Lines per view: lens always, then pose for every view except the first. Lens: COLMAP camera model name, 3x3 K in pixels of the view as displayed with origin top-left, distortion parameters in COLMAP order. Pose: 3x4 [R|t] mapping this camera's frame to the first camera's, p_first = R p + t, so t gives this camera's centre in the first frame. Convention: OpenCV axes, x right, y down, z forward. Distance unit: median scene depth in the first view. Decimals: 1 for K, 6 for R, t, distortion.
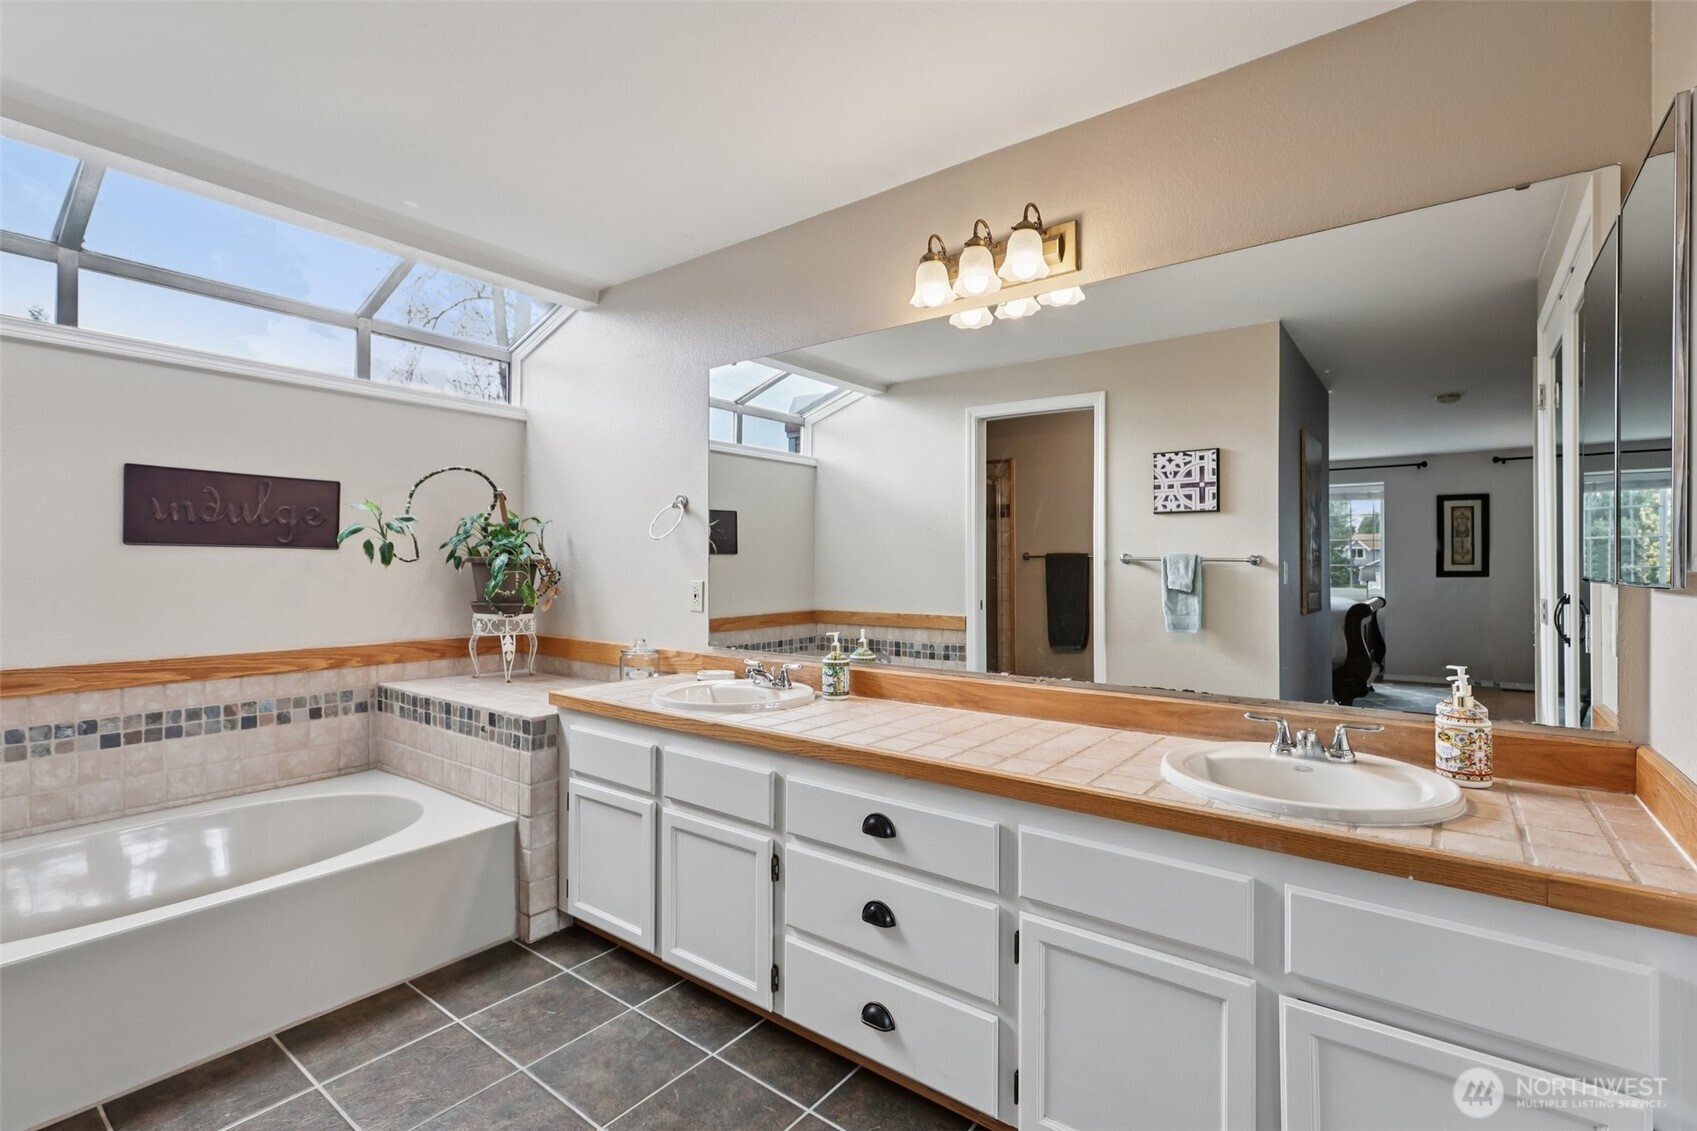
lens RADIAL K [[754.2, 0, 860.7], [0, 754.2, 565.6], [0, 0, 1]] dist [0.000138, 0.001853]
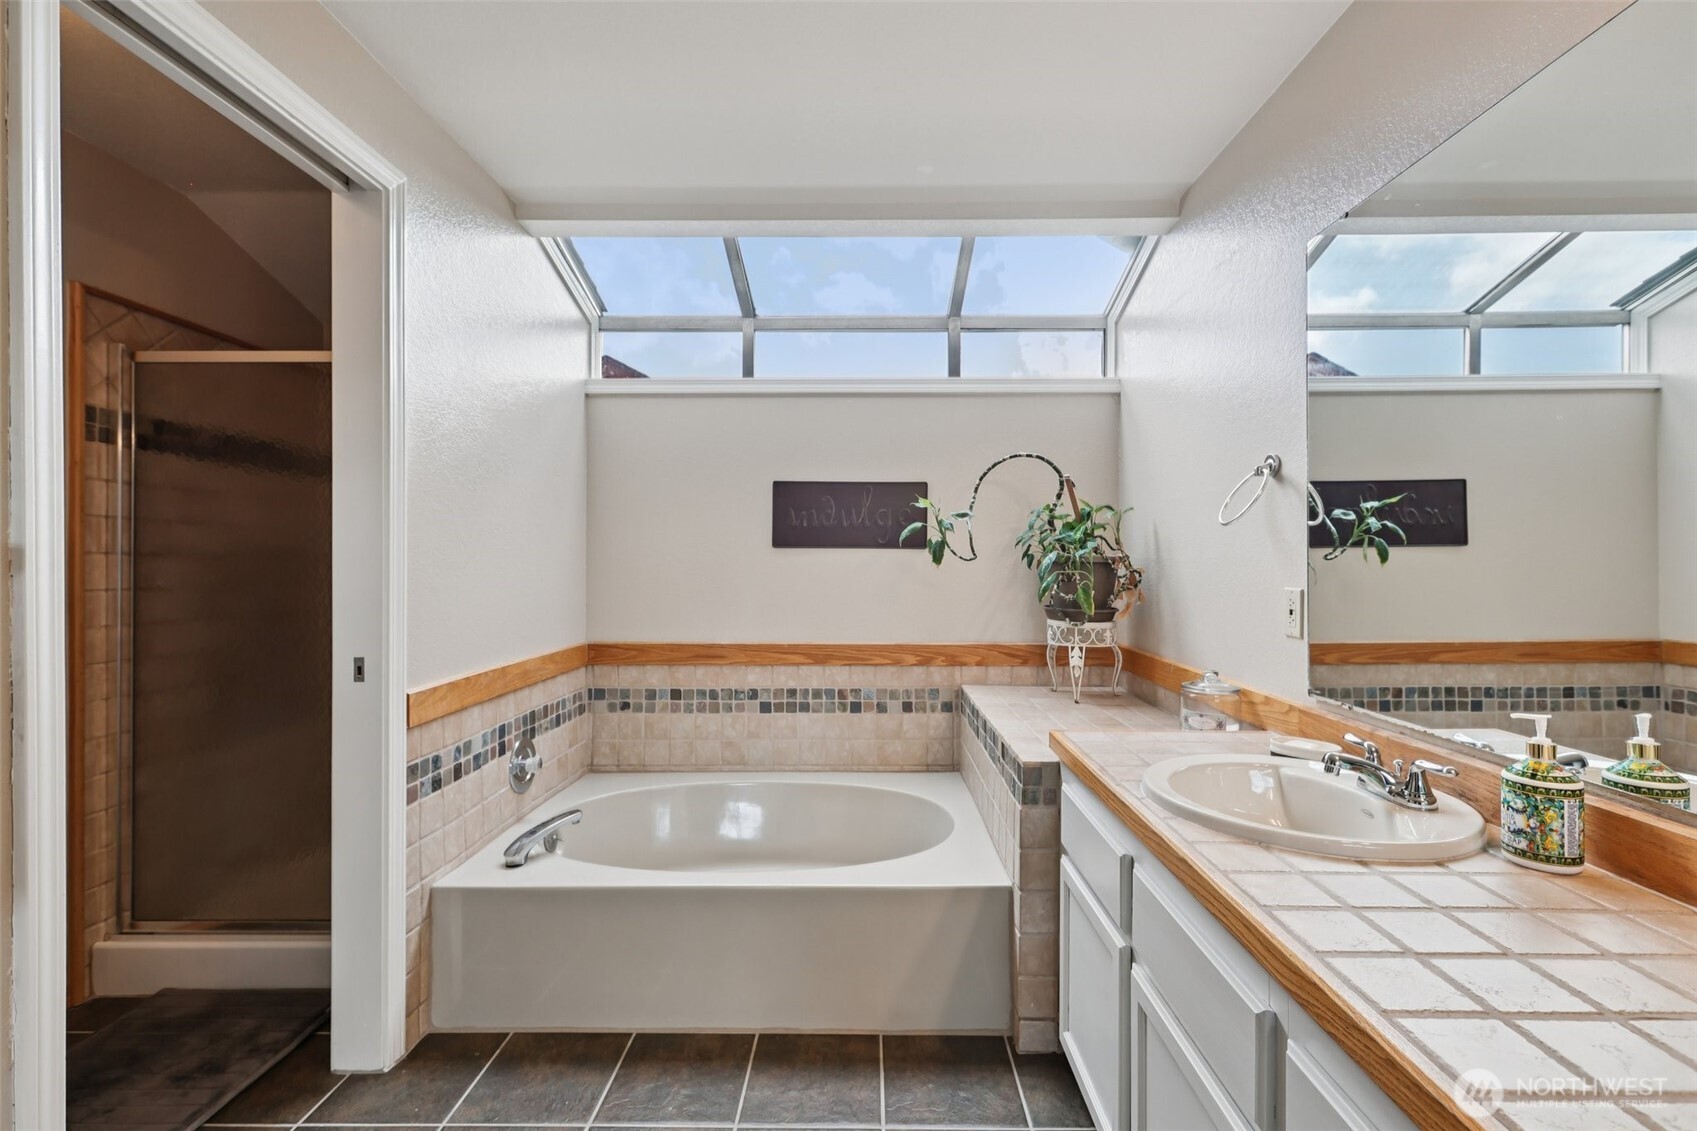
lens RADIAL K [[754.2, 0, 845.2], [0, 754.2, 562.8], [0, 0, 1]] dist [0.000138, 0.001853]
pose [[0.596032, -0.003275, -0.802954, 0.060736], [0.002864, 0.999994, -0.001953, -0.000955], [0.802955, -0.001135, 0.596038, 0.307548]]
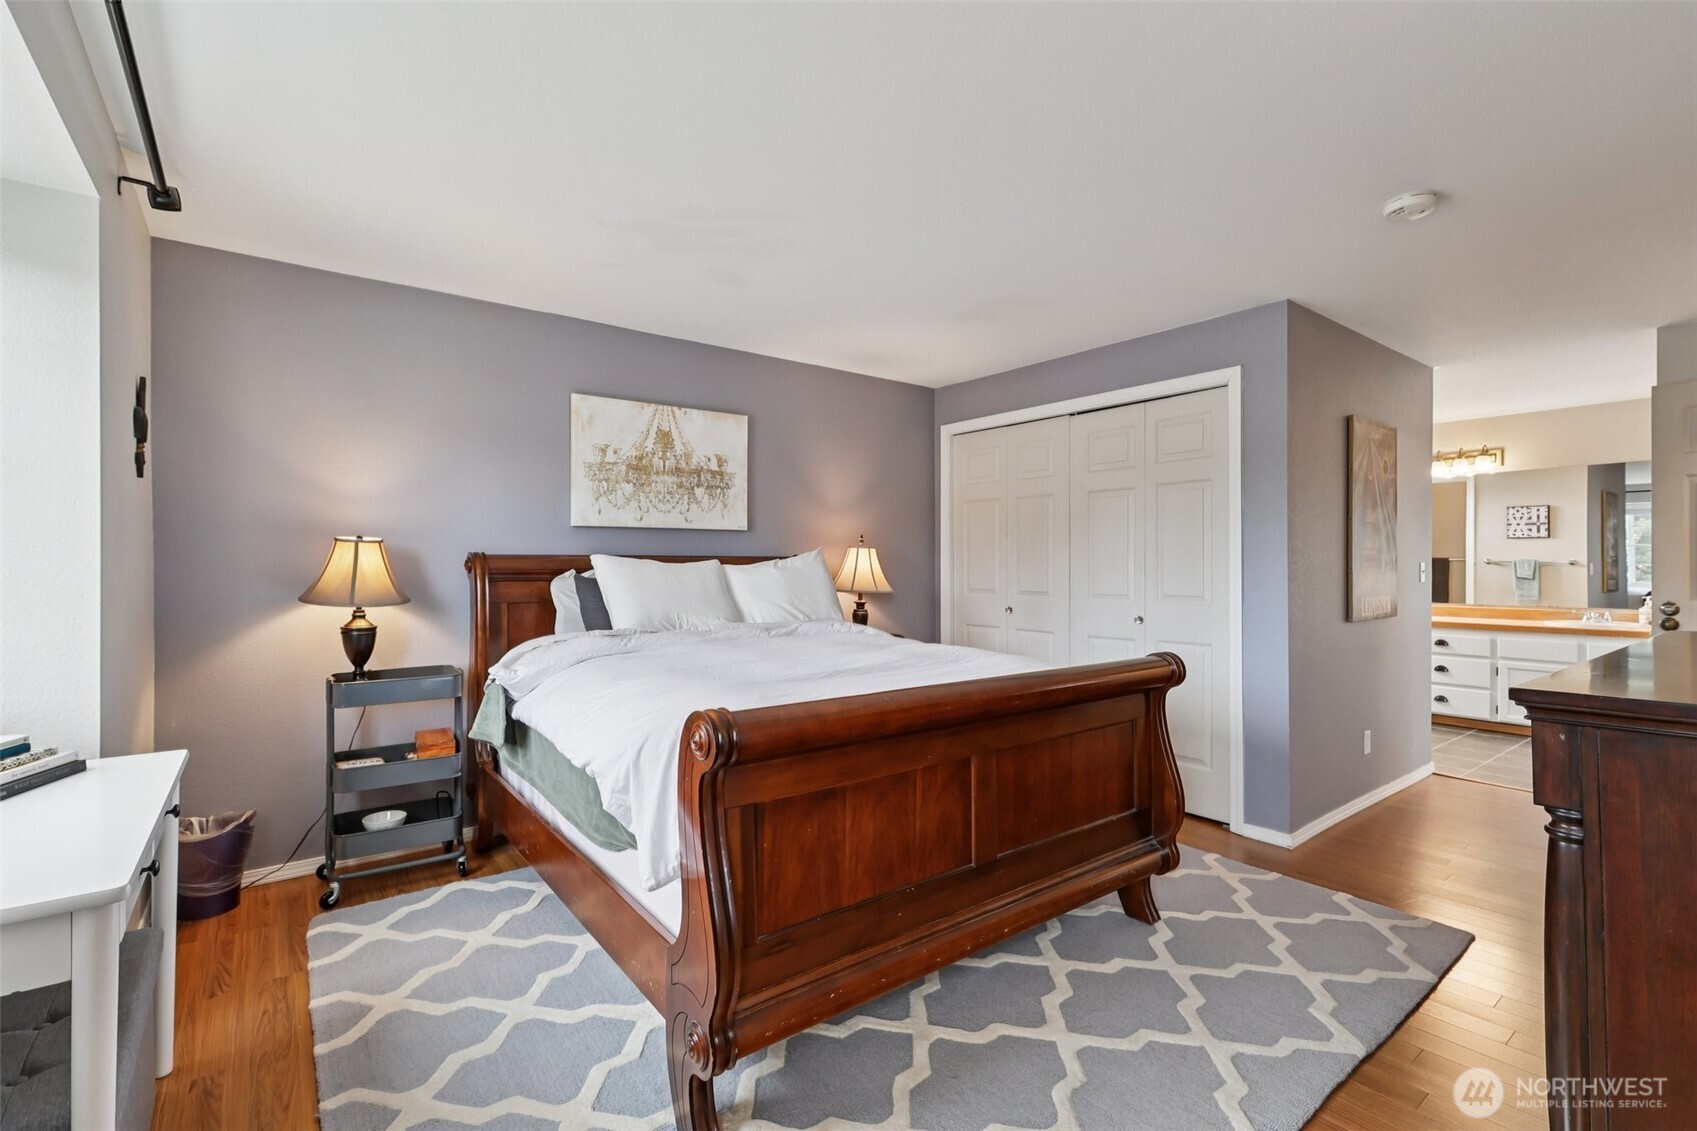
lens RADIAL K [[754.2, 0, 841.7], [0, 754.2, 564.1], [0, 0, 1]] dist [0.000138, 0.001853]
pose [[0.962618, -0.001559, -0.270858, -2.809199], [0.001880, 0.999998, 0.000926, -0.030356], [0.270856, -0.001401, 0.962619, -5.103657]]
